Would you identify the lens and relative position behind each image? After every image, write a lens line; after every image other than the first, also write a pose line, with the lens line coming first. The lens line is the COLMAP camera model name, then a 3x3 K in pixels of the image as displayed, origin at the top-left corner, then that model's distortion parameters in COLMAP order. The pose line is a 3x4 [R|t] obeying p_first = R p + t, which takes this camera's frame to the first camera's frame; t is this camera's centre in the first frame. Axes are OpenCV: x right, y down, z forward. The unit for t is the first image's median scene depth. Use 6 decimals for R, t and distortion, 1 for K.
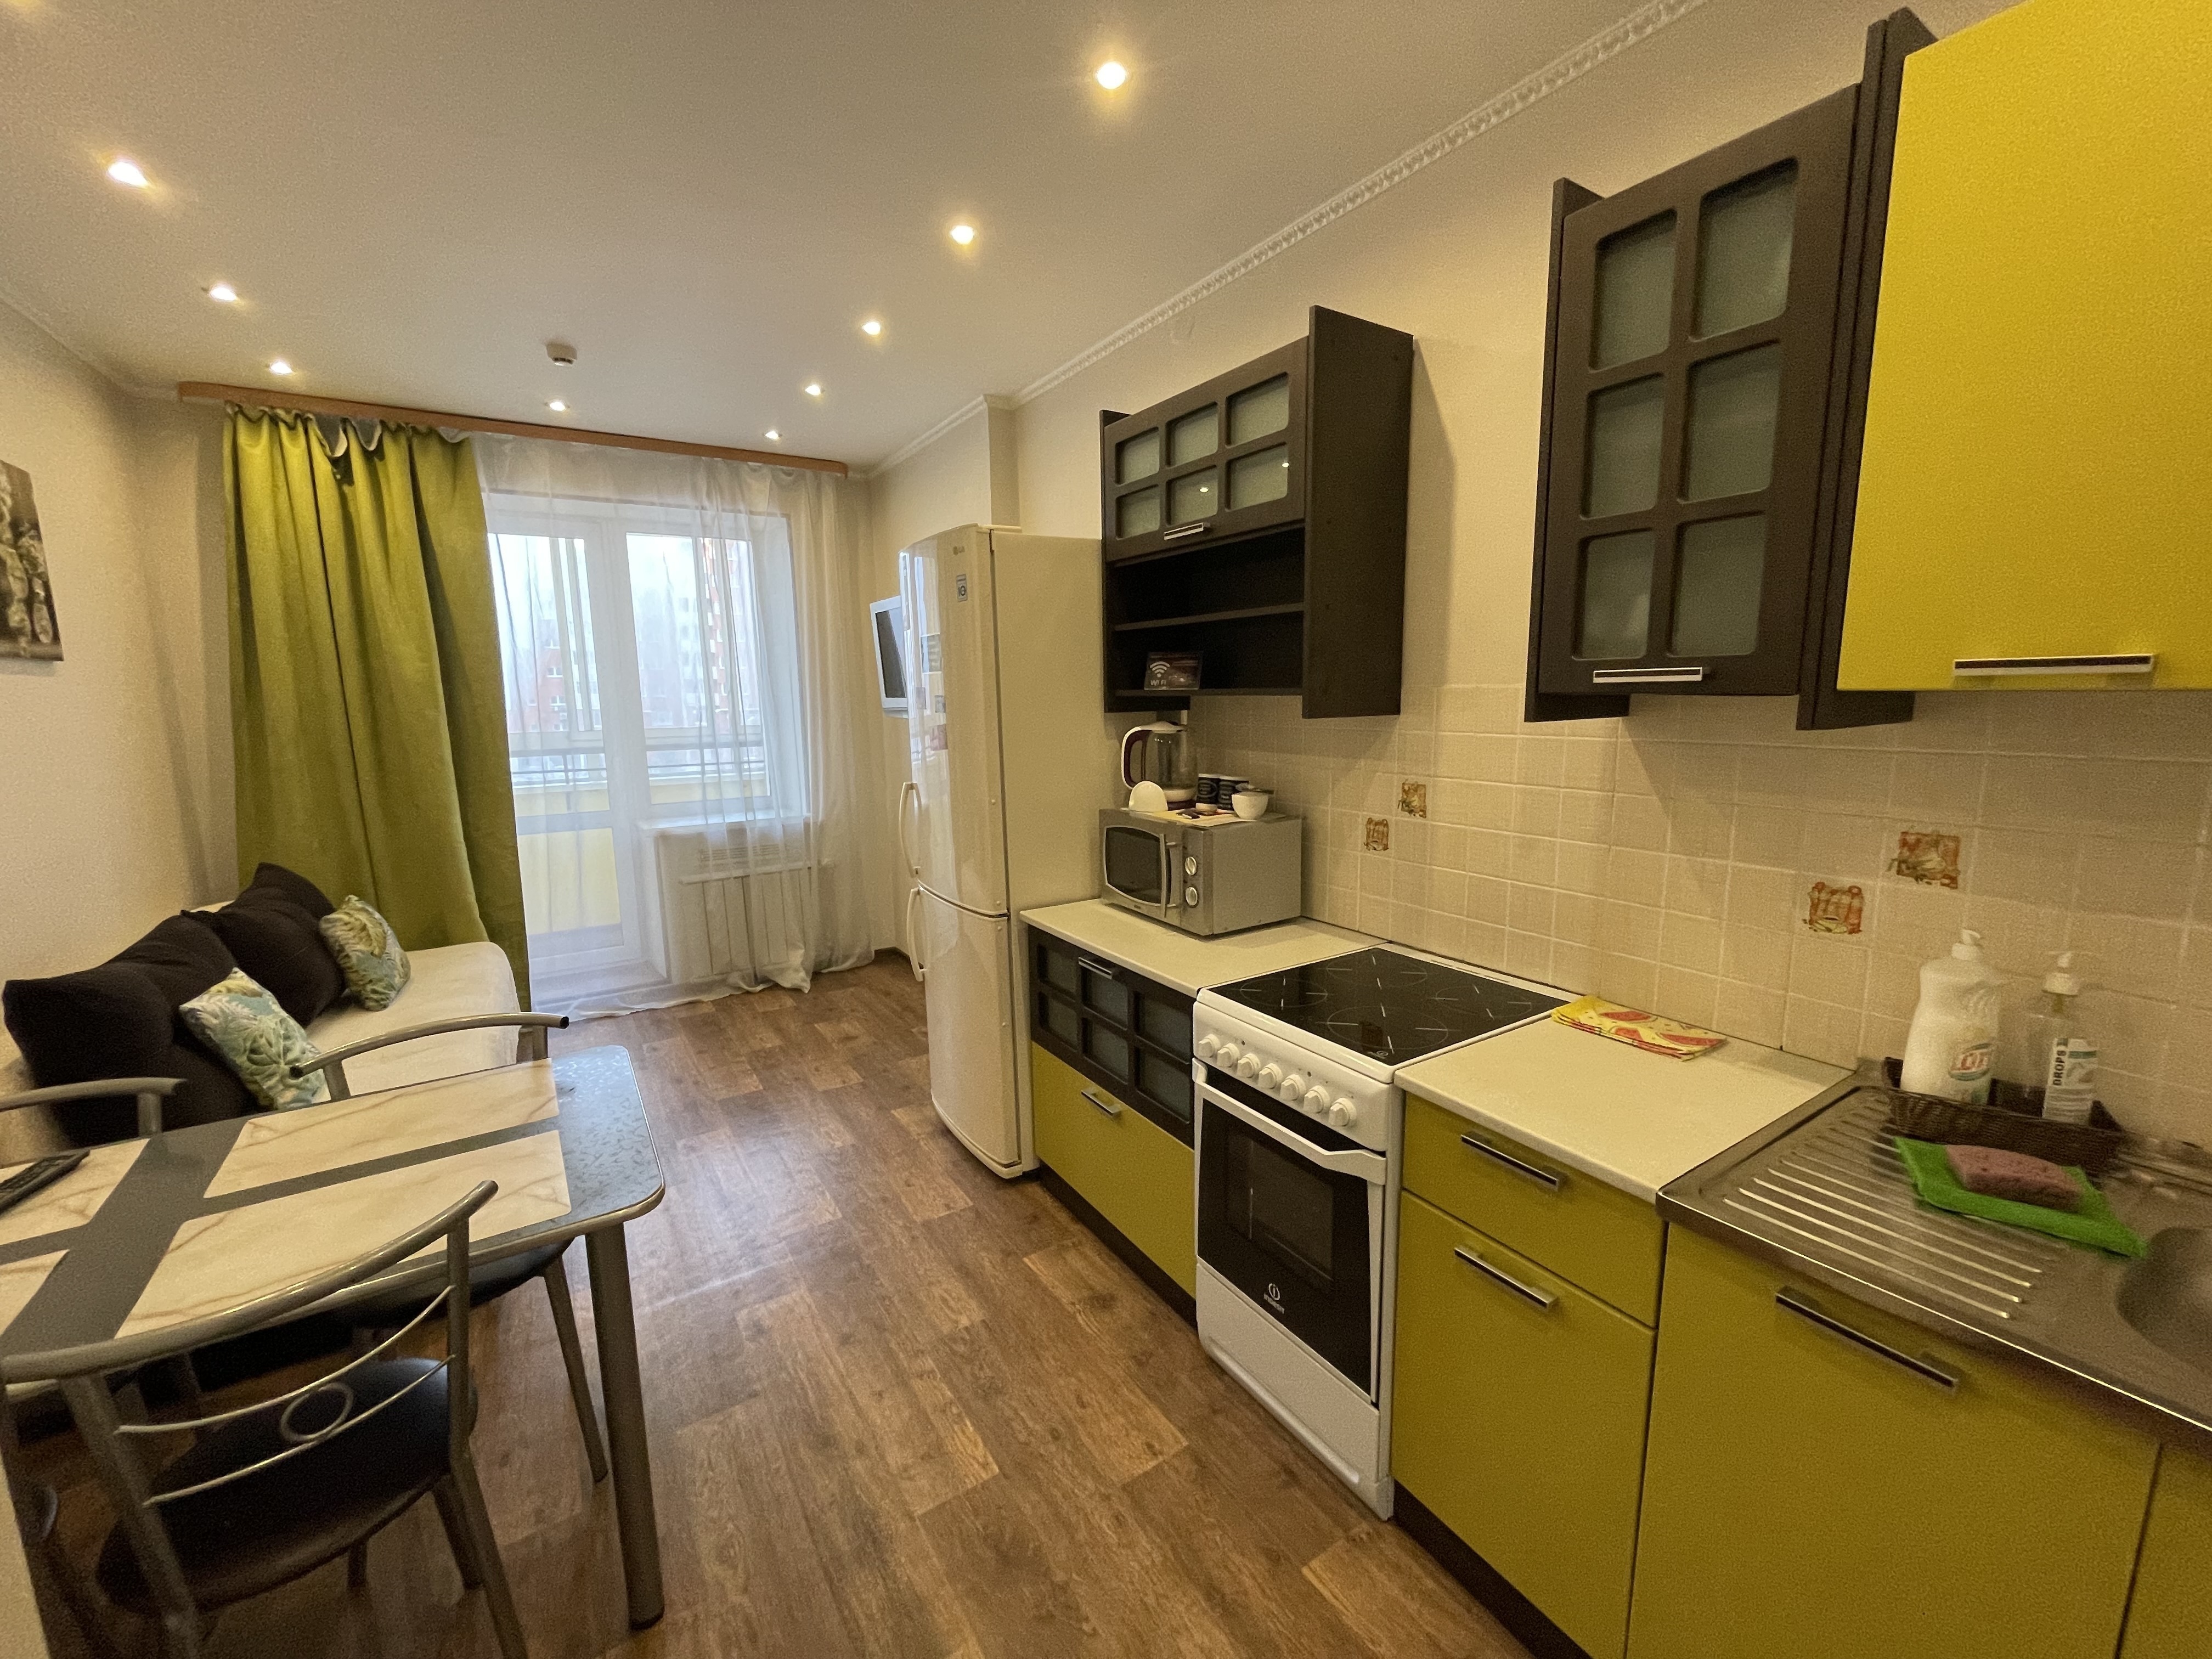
lens RADIAL K [[893.7, 0, 1103.7], [0, 893.7, 831.3], [0, 0, 1]] dist [0.000142, 0.000163]
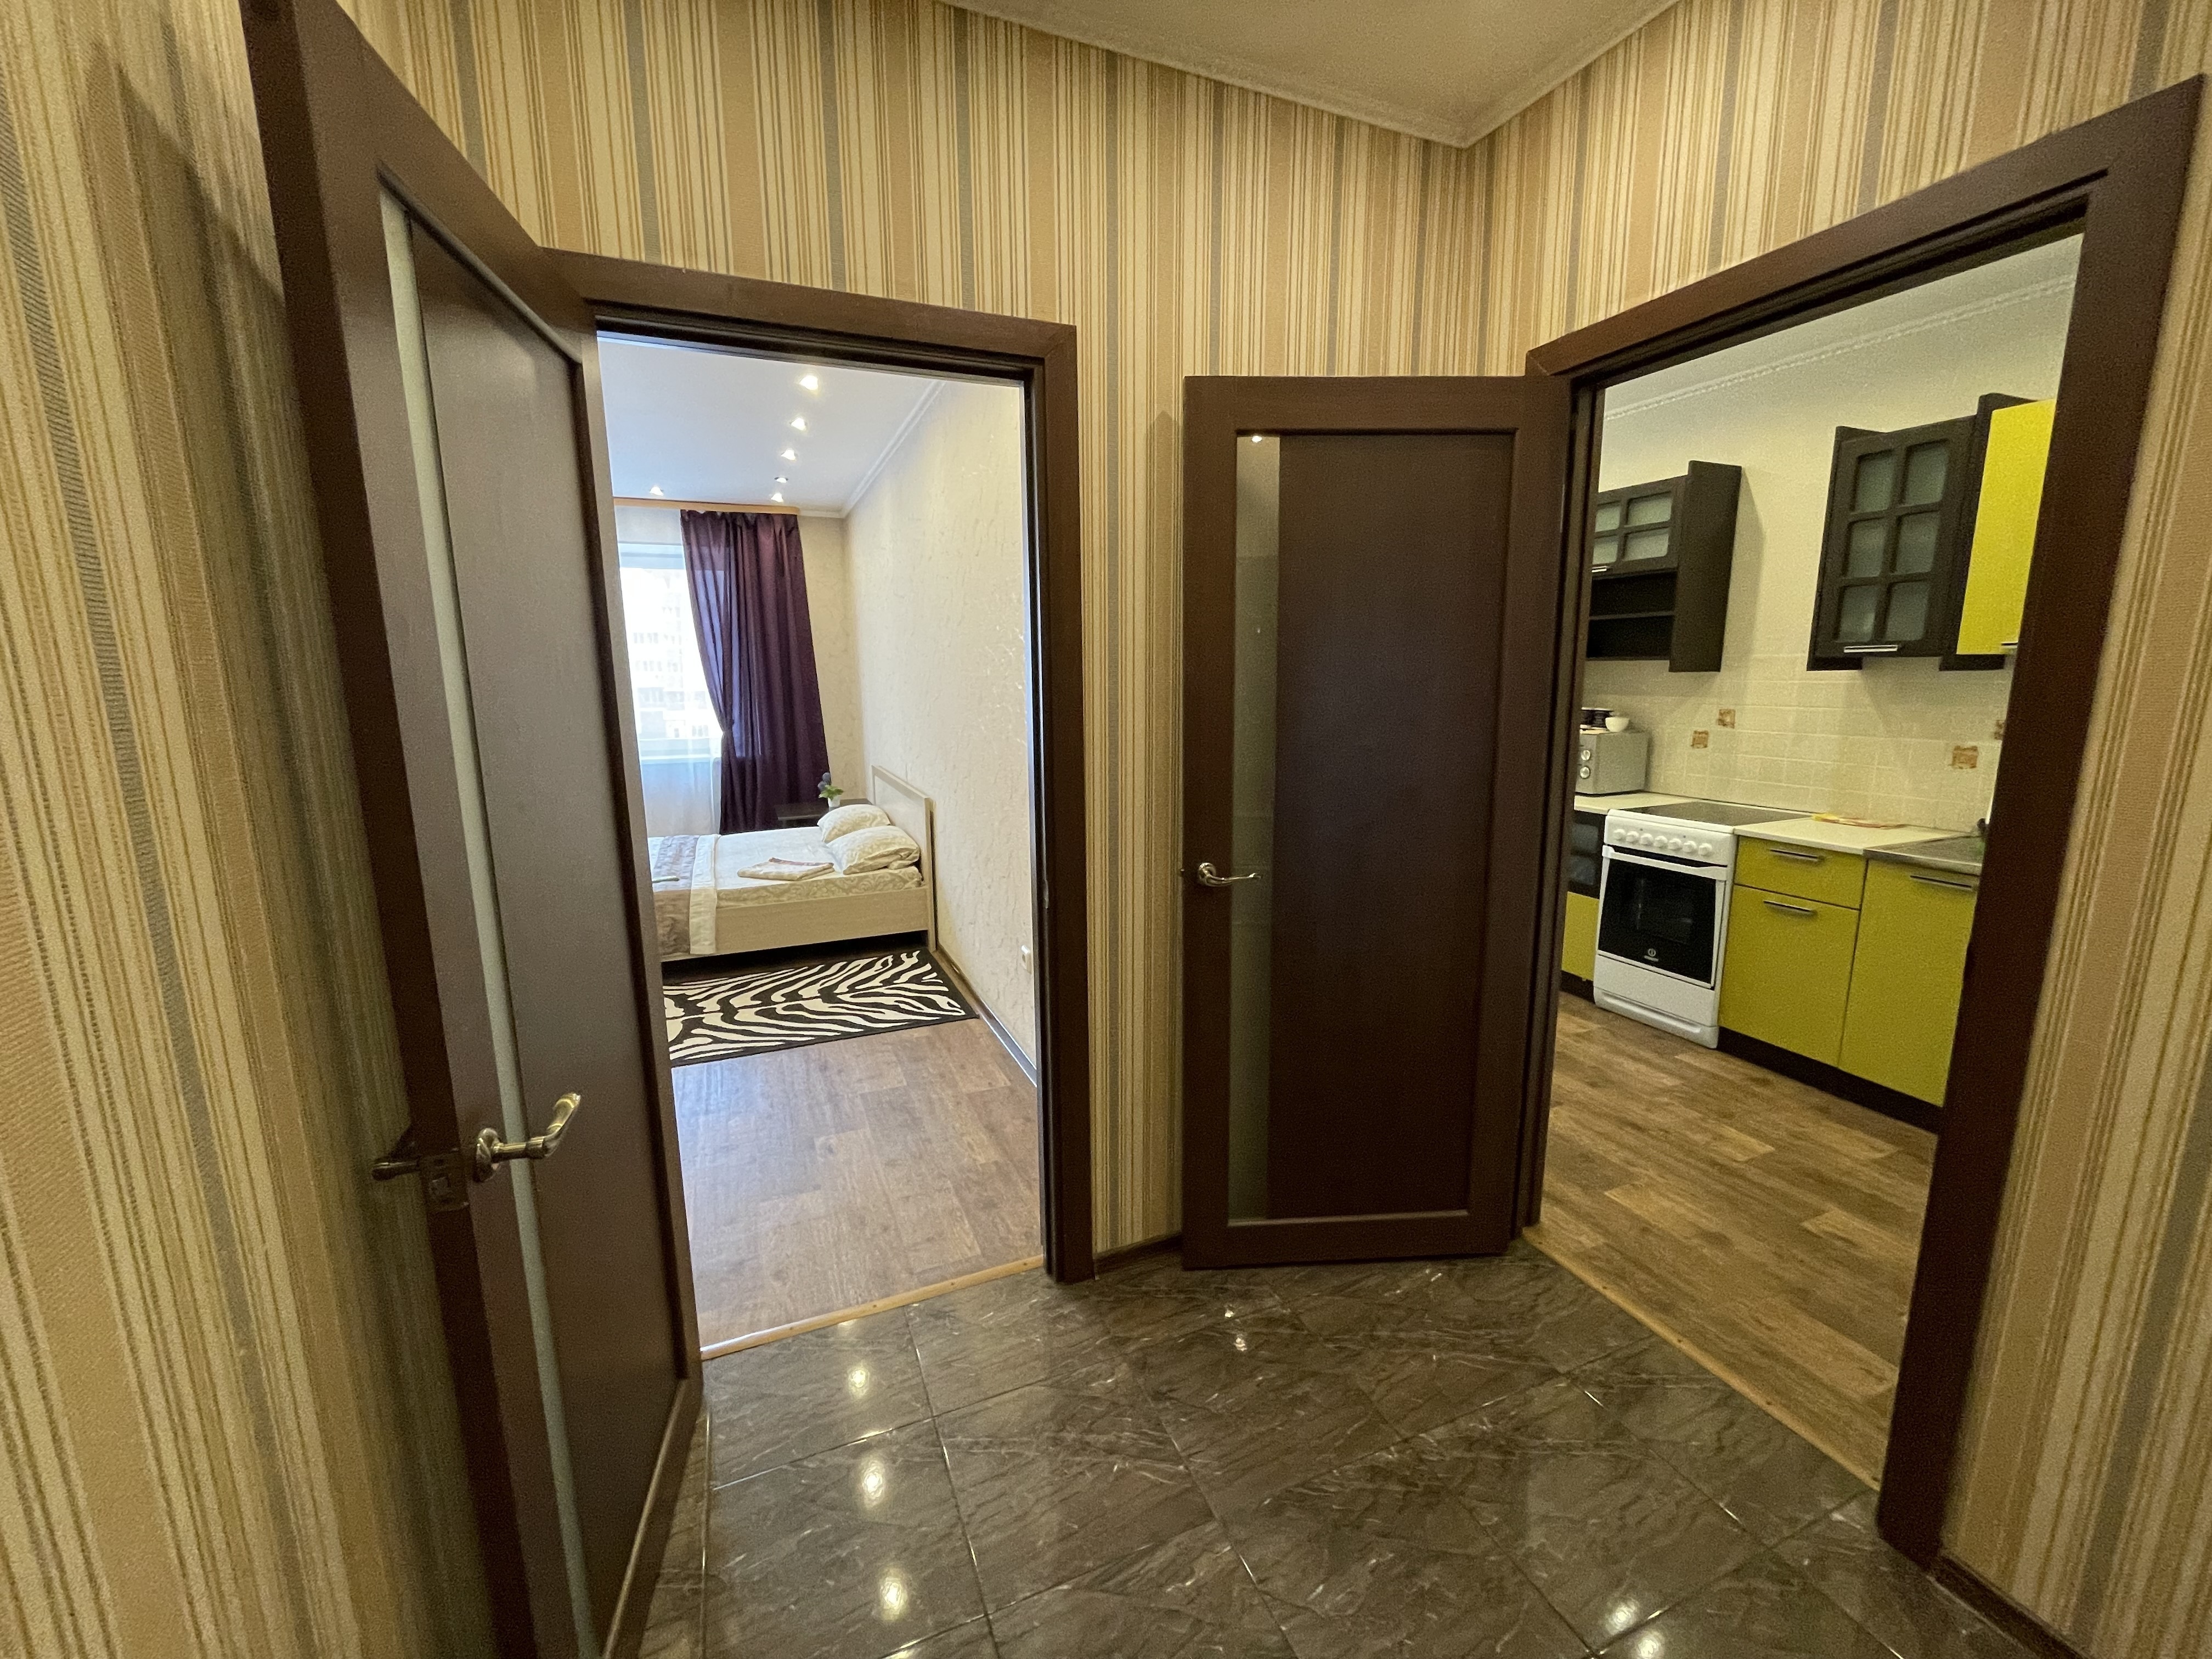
lens RADIAL K [[893.7, 0, 1107.4], [0, 893.7, 828.0], [0, 0, 1]] dist [0.000142, 0.000163]
pose [[0.985459, 0.036772, -0.165886, -0.730001], [-0.033841, 0.999218, 0.020462, 0.240541], [0.166509, -0.014551, 0.985933, -1.257568]]
